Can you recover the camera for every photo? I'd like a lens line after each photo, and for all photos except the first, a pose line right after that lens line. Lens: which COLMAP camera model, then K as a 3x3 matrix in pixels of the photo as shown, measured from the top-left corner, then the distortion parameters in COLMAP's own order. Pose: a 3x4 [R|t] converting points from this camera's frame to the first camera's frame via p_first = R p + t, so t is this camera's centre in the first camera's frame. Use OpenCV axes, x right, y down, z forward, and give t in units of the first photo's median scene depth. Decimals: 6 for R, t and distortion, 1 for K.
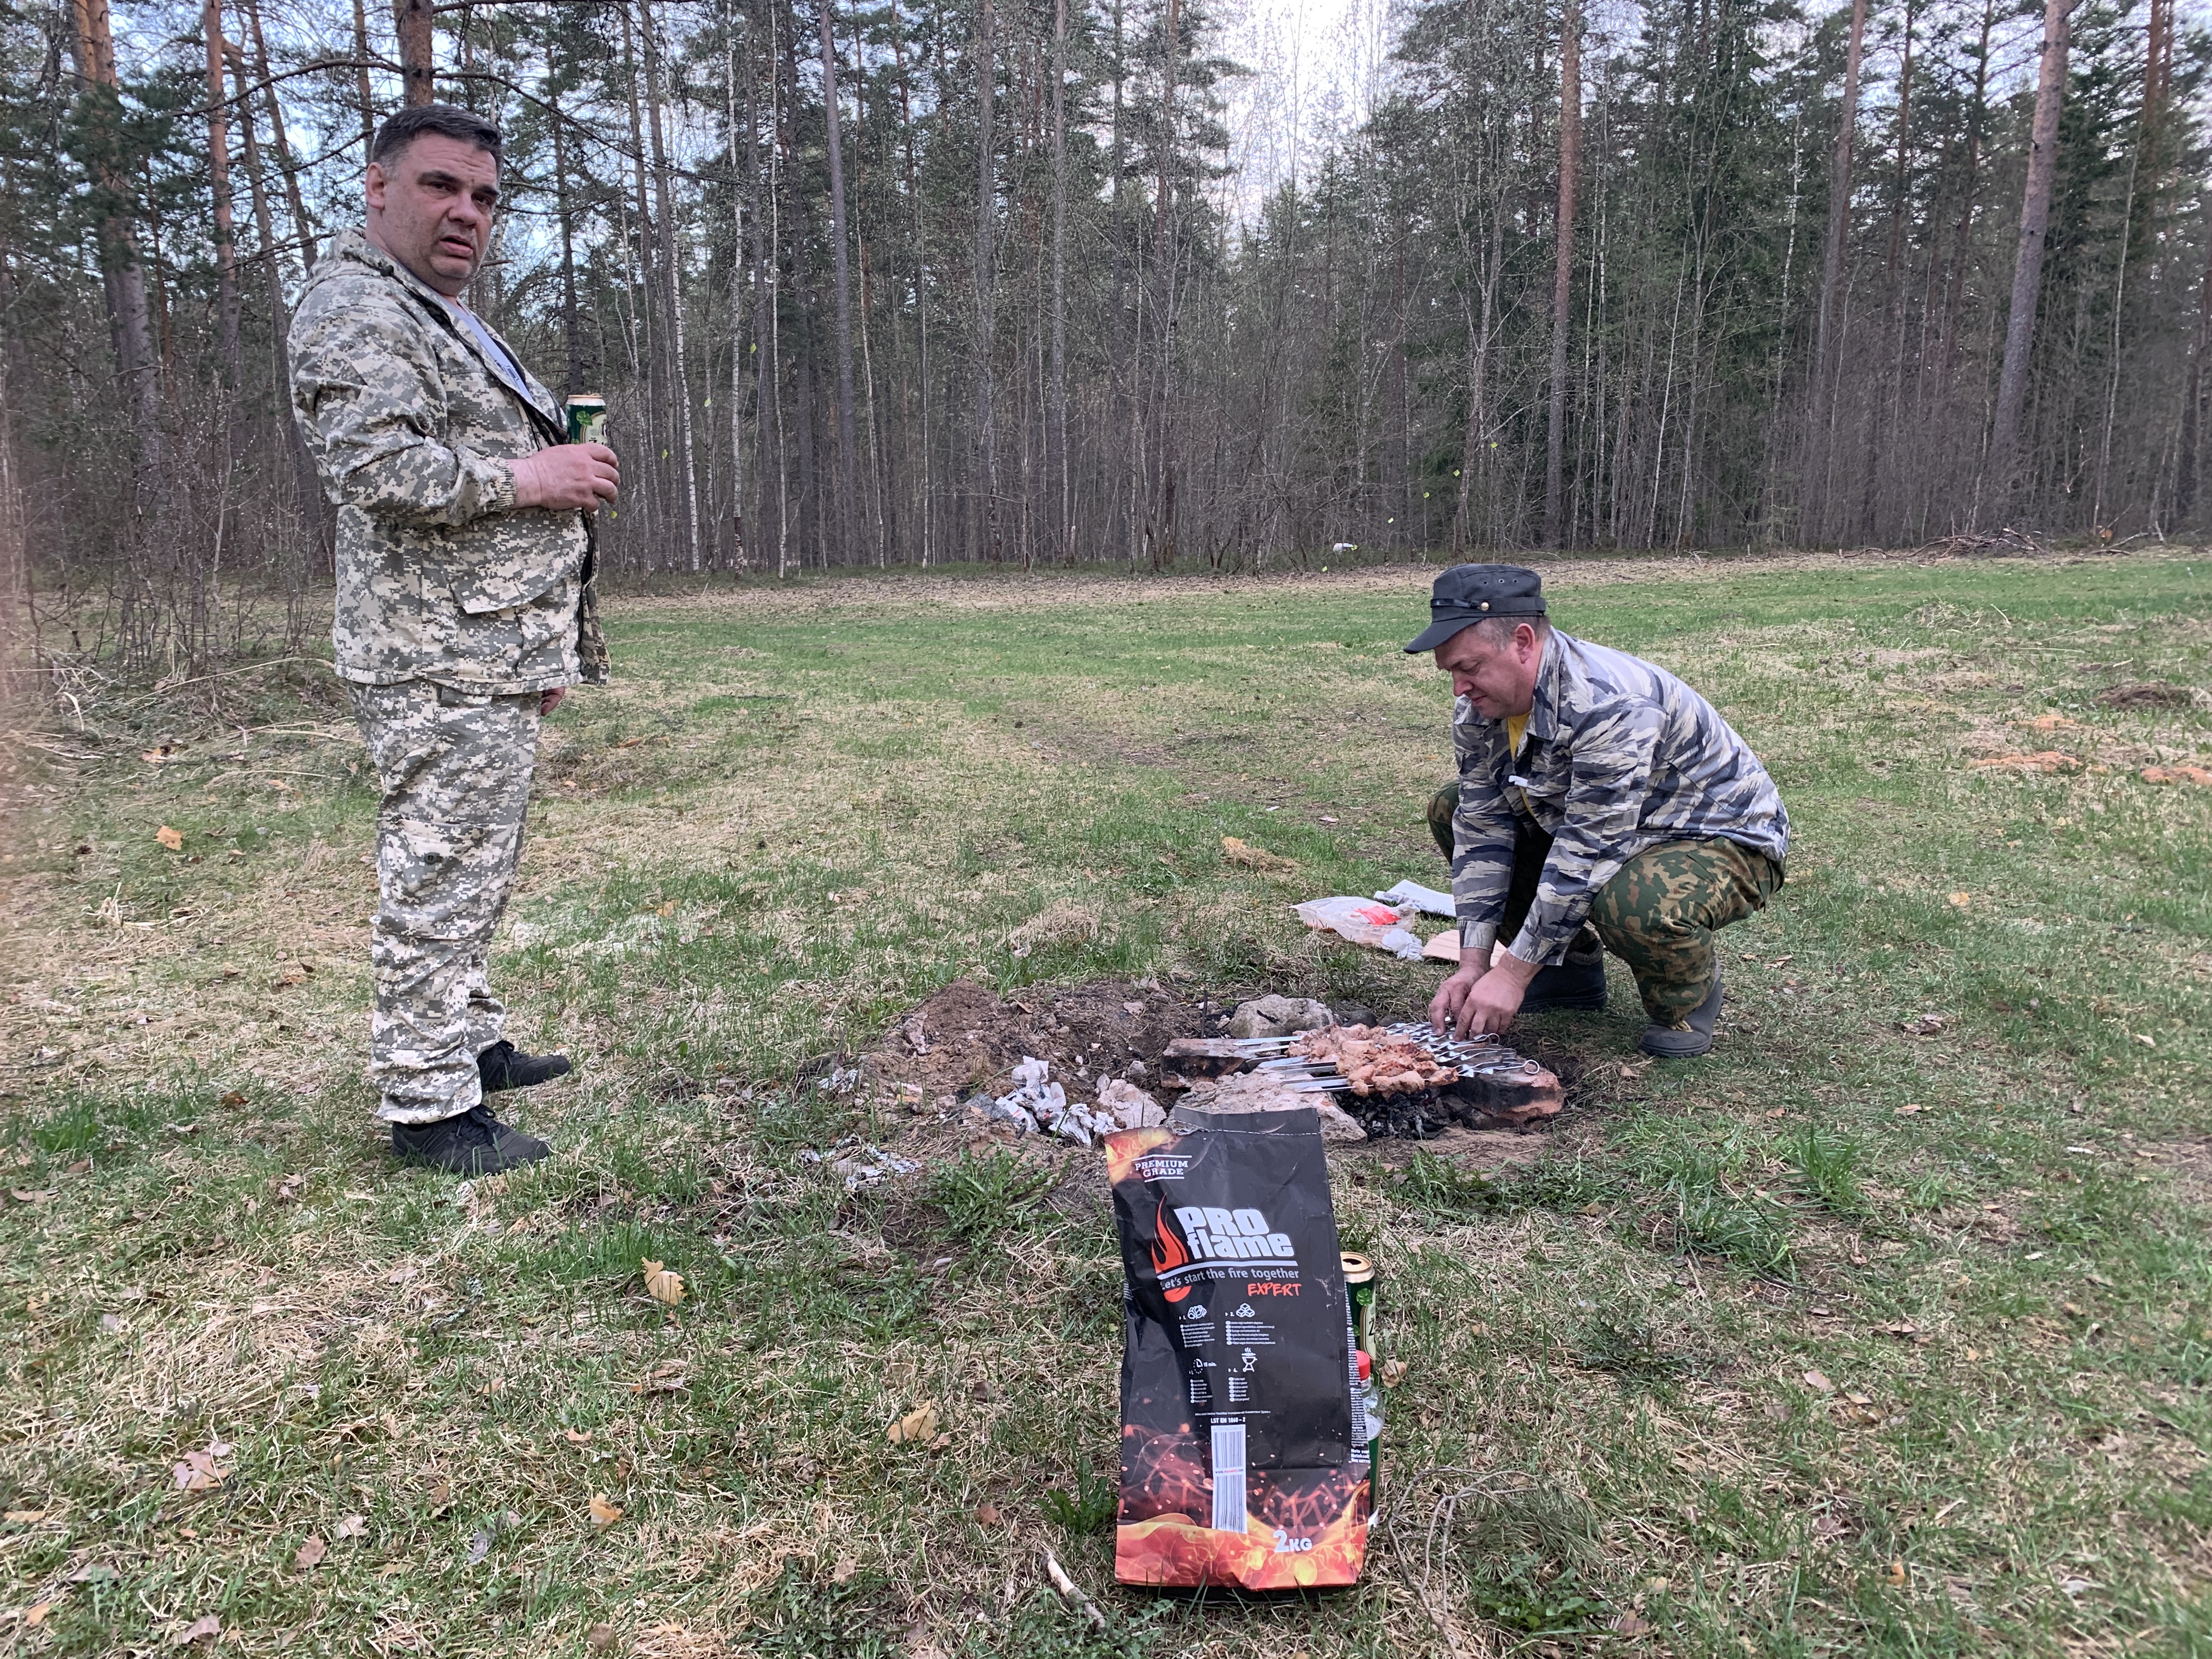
lens RADIAL K [[1667.3, 0, 1104.8], [0, 1667.3, 826.3], [0, 0, 1]] dist [0.017345, -0.016515]
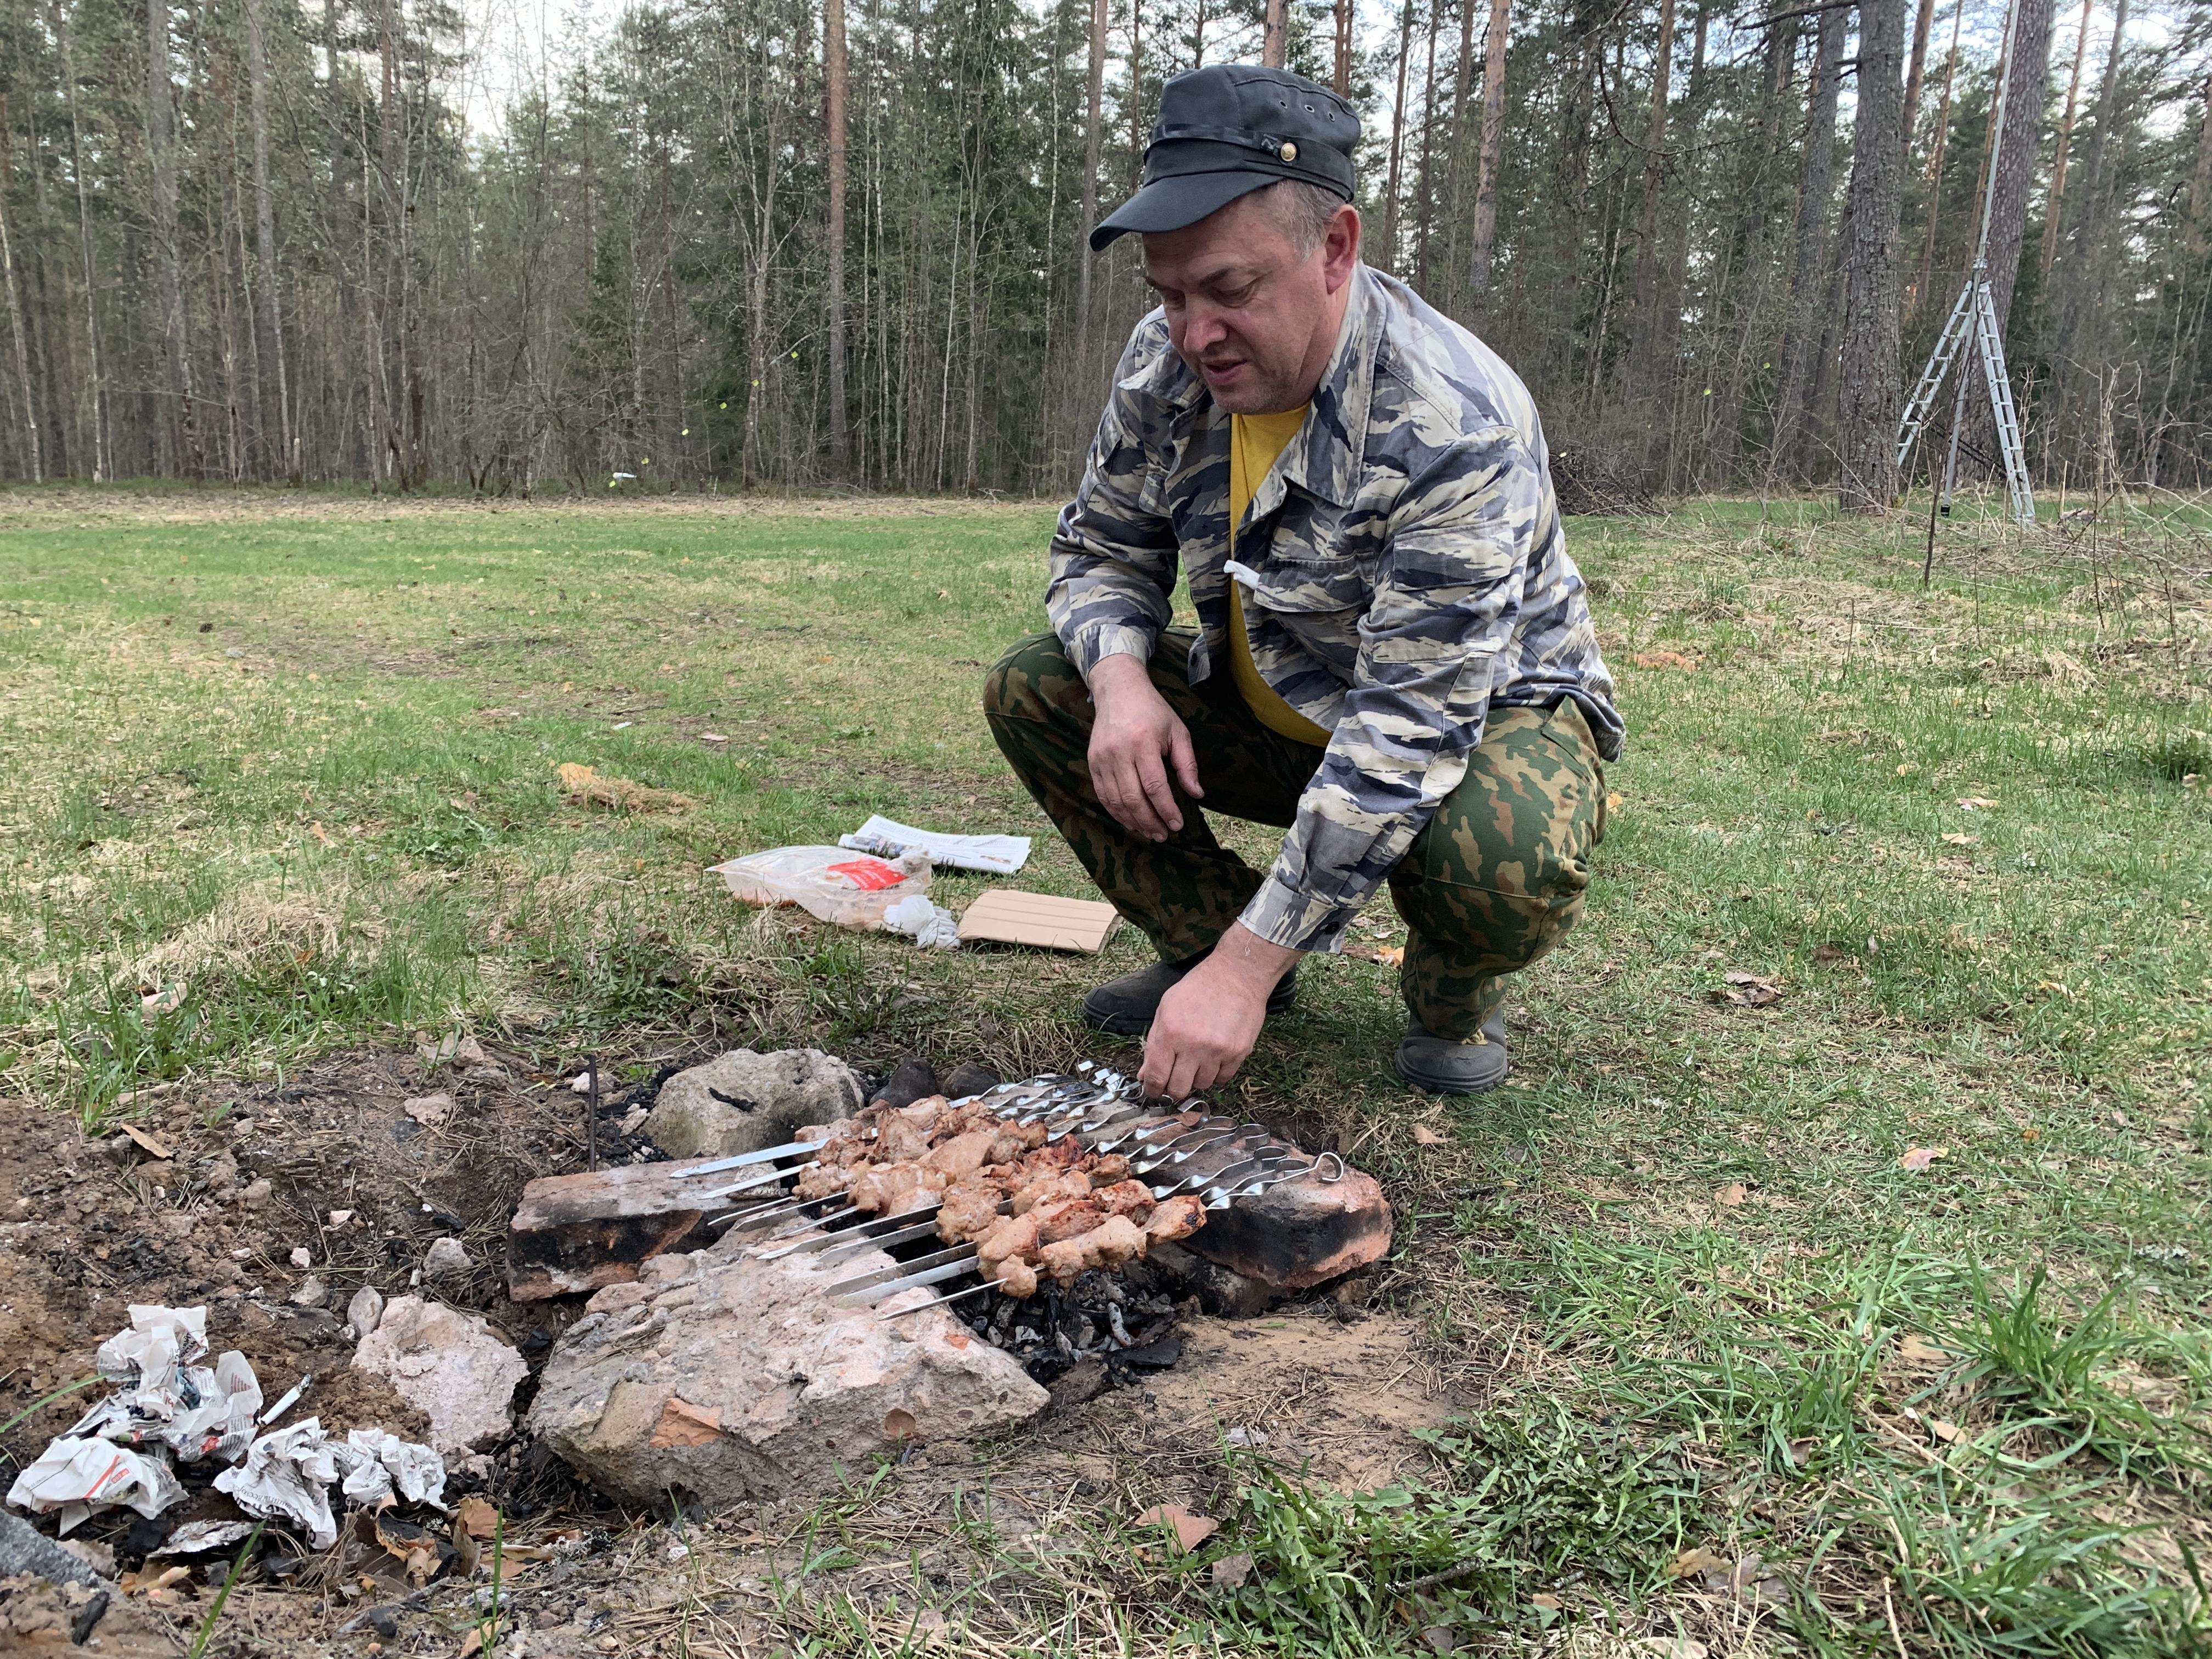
lens RADIAL K [[1667.3, 0, 1108.8], [0, 1667.3, 830.5], [0, 0, 1]] dist [0.017345, -0.016515]
pose [[0.911567, -0.053069, 0.407711, 0.003856], [0.039826, 0.998369, 0.040908, 0.017818], [-0.409217, -0.021053, 0.912194, 0.438906]]
